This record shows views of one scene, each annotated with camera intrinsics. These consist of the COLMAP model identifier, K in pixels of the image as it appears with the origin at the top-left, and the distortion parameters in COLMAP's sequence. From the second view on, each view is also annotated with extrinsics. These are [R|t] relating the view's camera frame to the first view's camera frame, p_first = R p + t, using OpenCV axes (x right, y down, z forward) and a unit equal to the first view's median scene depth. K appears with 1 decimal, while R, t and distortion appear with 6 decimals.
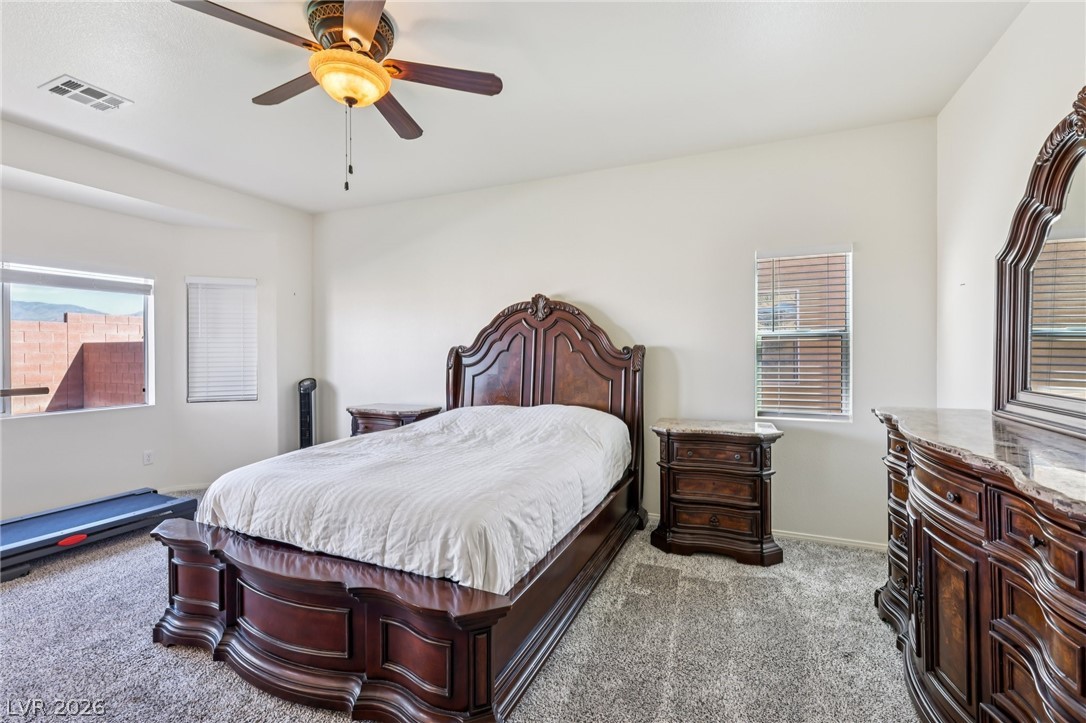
lens RADIAL K [[472.2, 0, 544.4], [0, 472.2, 355.4], [0, 0, 1]] dist [0.000254, 0.000088]
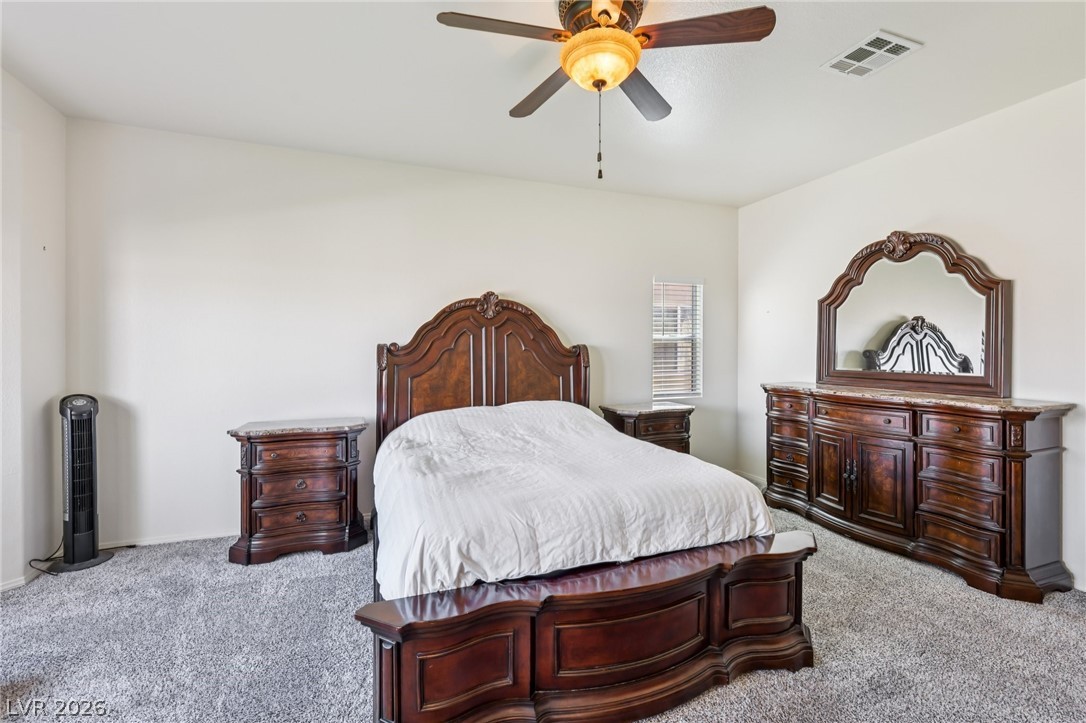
lens RADIAL K [[473.7, 0, 542.9], [0, 473.7, 351.3], [0, 0, 1]] dist [0.001567, 0.000205]
pose [[0.716207, 0.000003, 0.697887, -0.748803], [0.005724, 0.999966, -0.005879, 0.001616], [-0.697864, 0.008205, 0.716183, 0.258892]]
